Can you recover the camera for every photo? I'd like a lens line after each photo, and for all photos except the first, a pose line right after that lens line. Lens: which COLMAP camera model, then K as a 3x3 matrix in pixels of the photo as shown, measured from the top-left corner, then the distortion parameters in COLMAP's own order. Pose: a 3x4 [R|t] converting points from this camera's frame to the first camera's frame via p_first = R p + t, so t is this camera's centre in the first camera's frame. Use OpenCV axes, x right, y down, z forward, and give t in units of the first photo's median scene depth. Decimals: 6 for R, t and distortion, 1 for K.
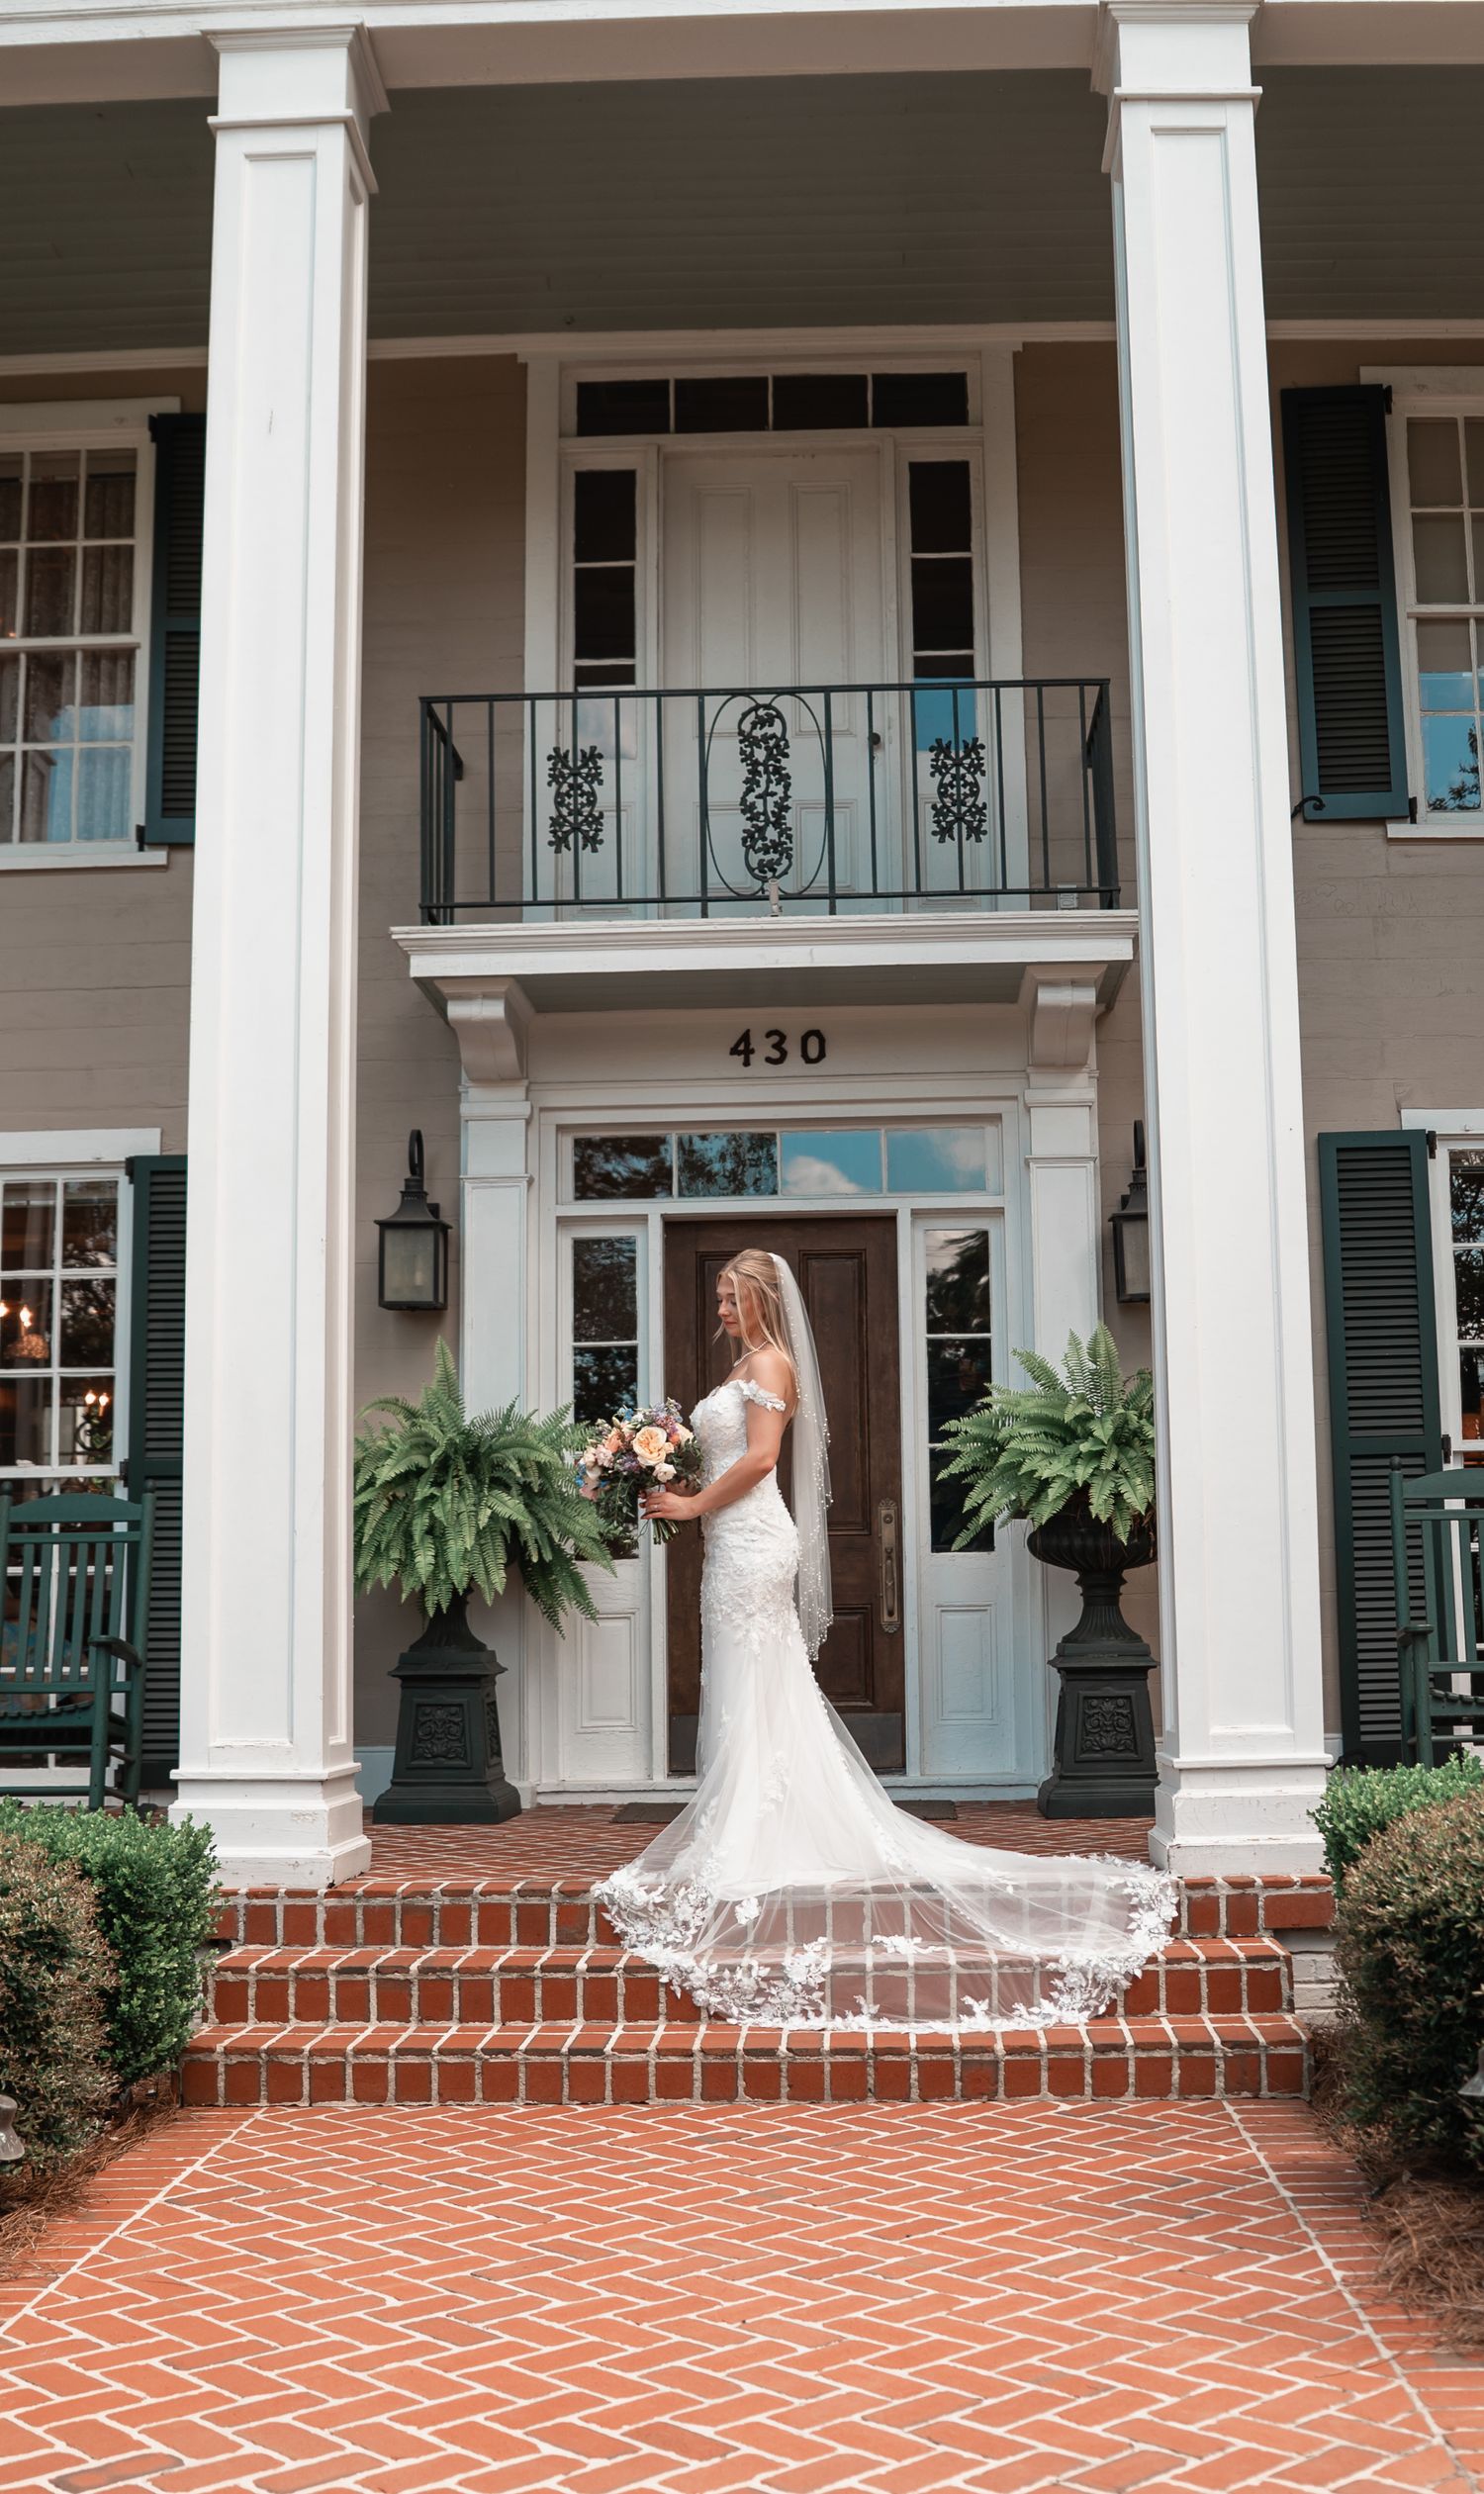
lens RADIAL K [[2534.7, 0, 823.3], [0, 2534.7, 1305.0], [0, 0, 1]] dist [-0.107087, 0.000000]
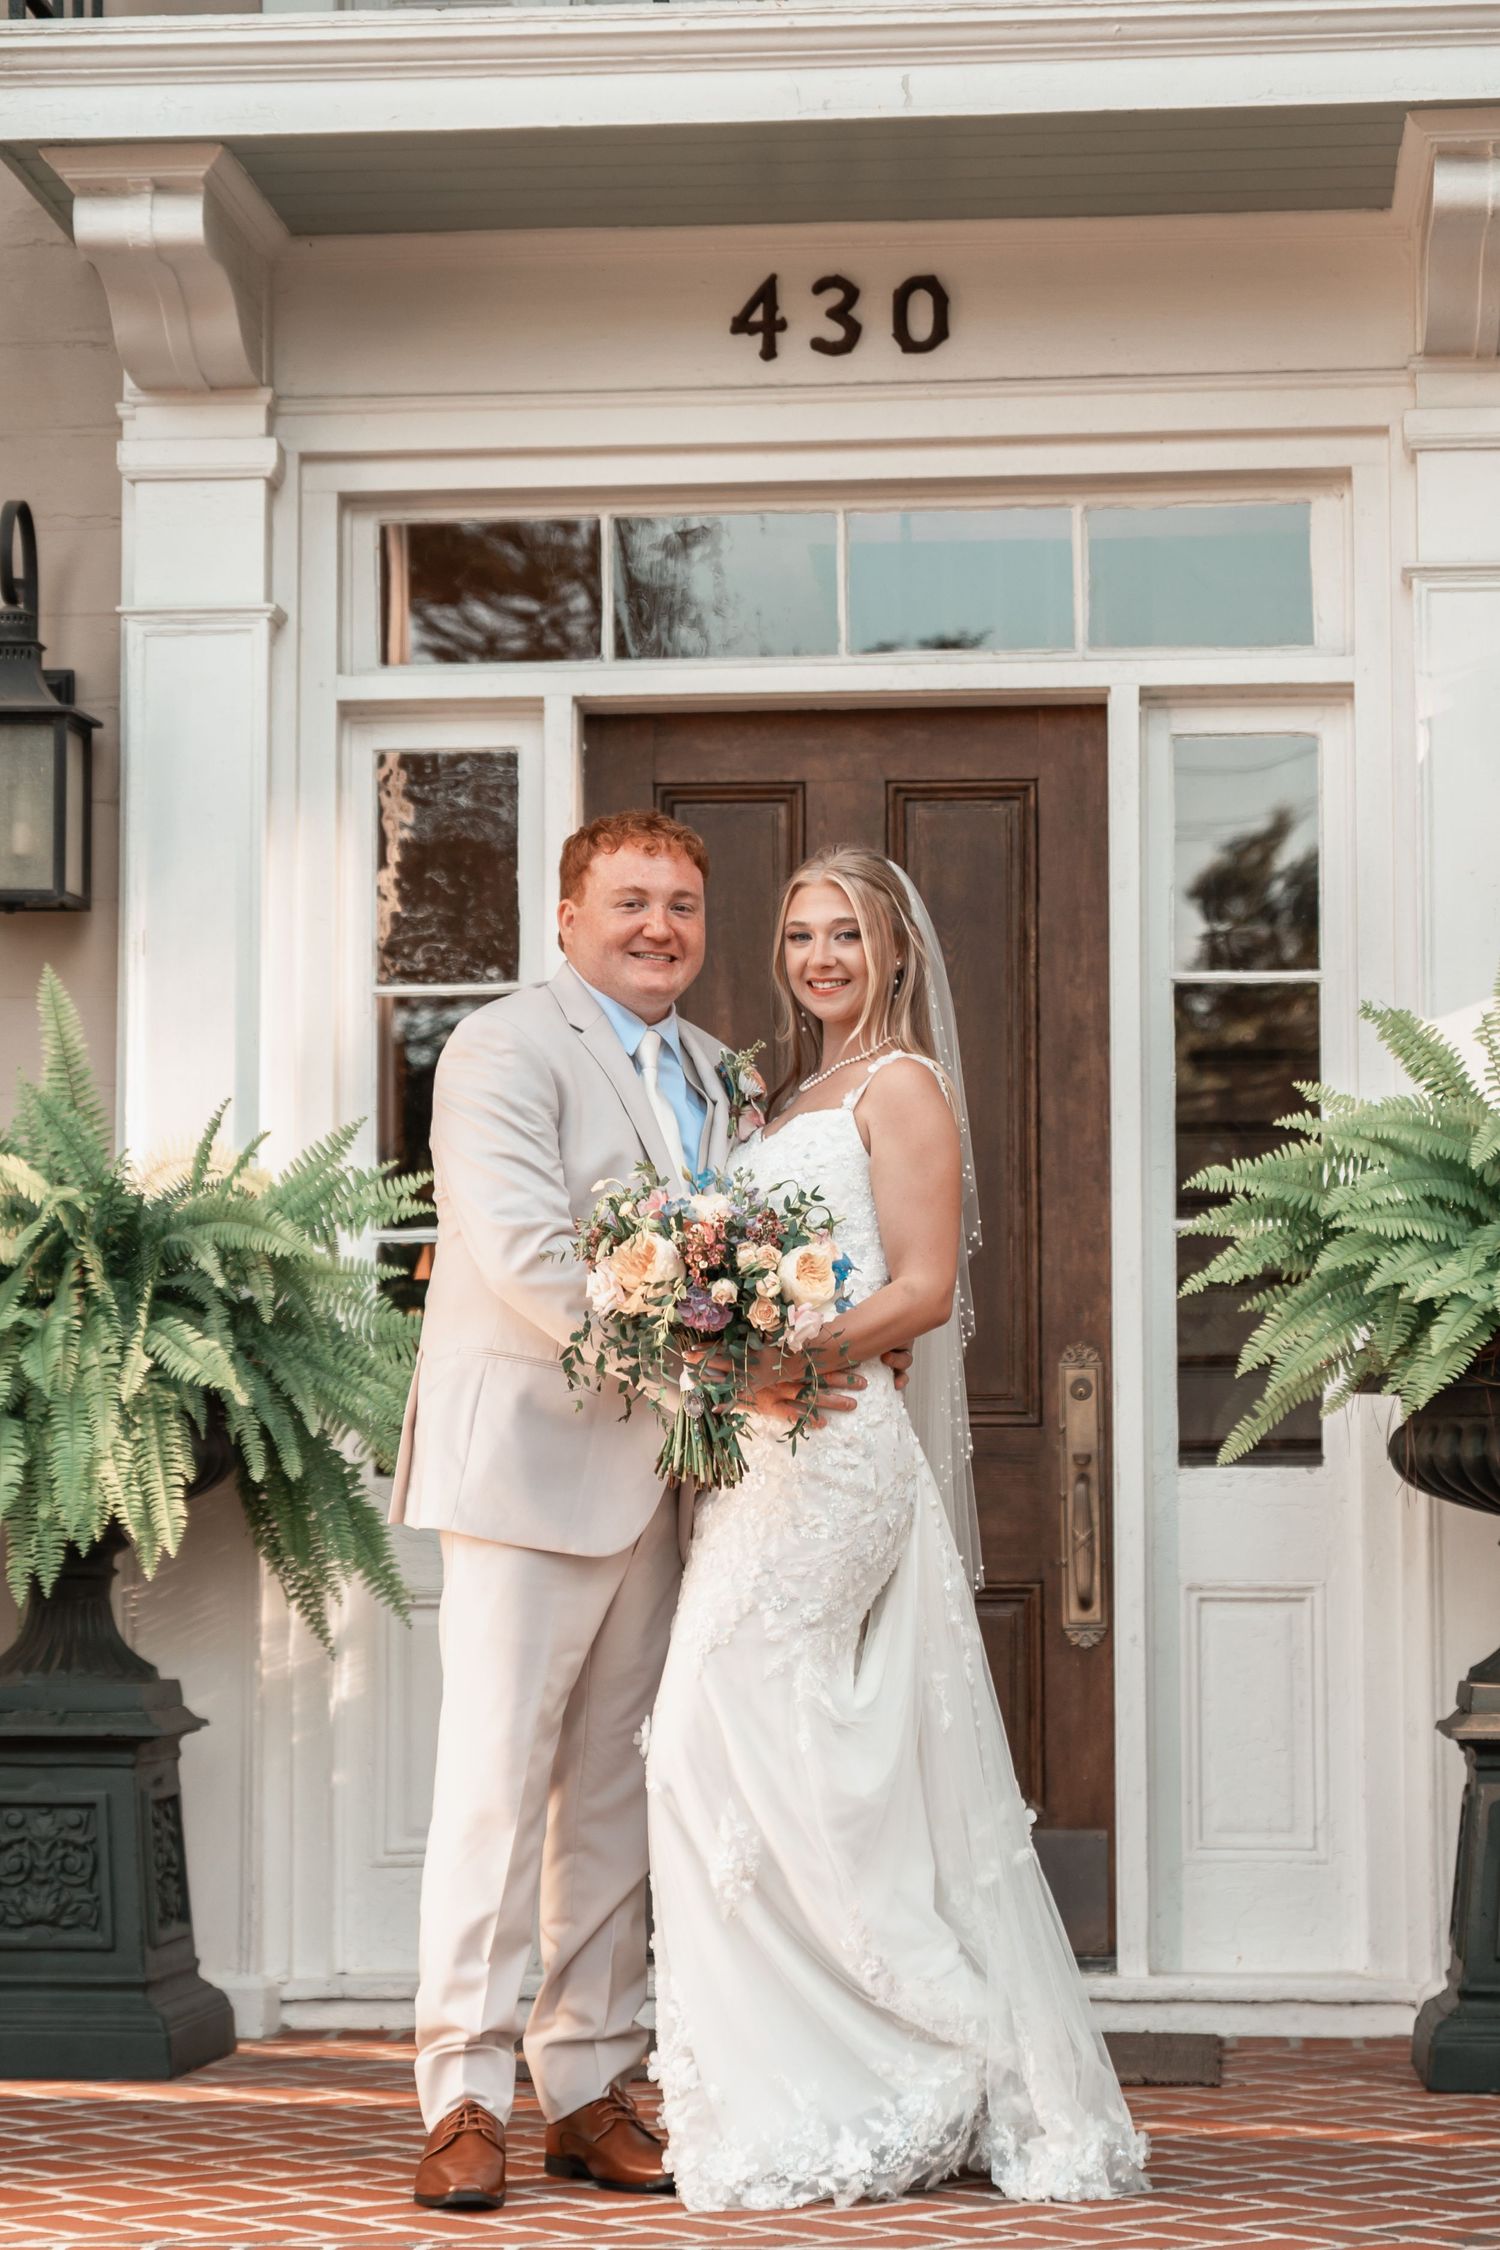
lens RADIAL K [[5151.3, 0, 756.3], [0, 5151.3, 1142.4], [0, 0, 1]] dist [0.127327, 0.000000]
pose [[0.998128, 0.007826, -0.060662, 0.025675], [-0.005445, 0.999212, 0.039321, 0.007004], [0.060922, -0.038917, 0.997384, 0.111195]]
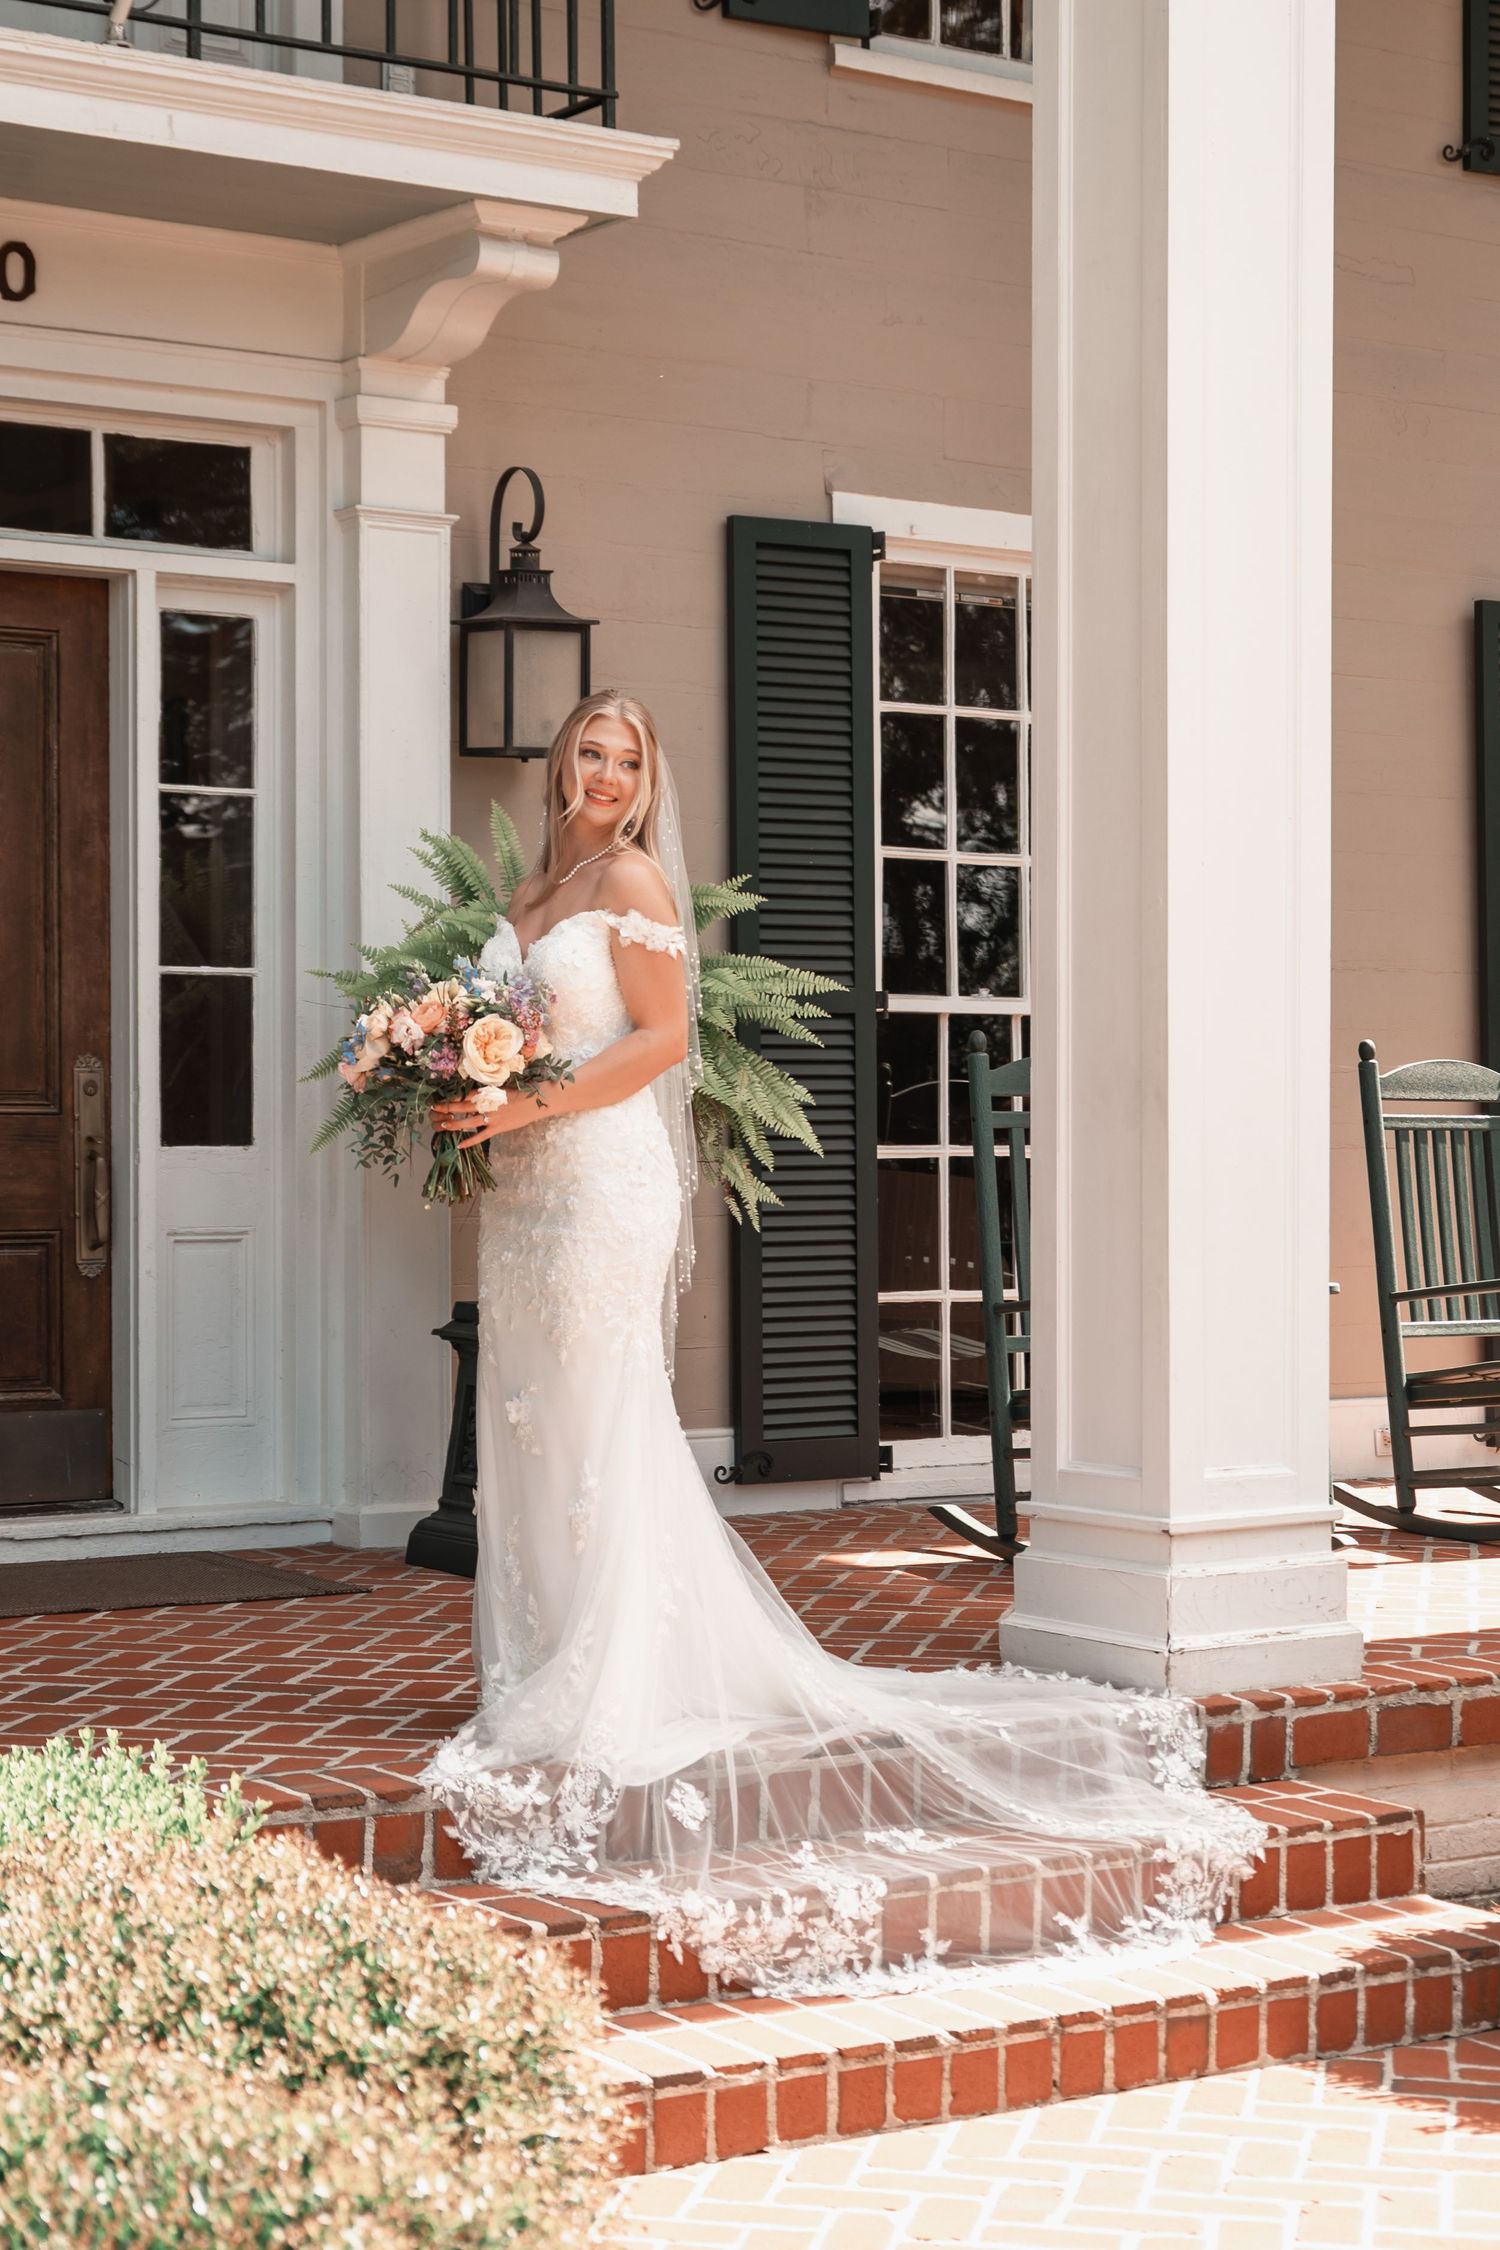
lens RADIAL K [[3807.6, 0, 741.0], [0, 3807.6, 1116.9], [0, 0, 1]] dist [0.015796, 0.000000]
pose [[0.830657, 0.017926, 0.556495, -0.385345], [-0.084009, 0.992074, 0.093439, -0.006718], [-0.550410, -0.124366, 0.825580, 0.187604]]
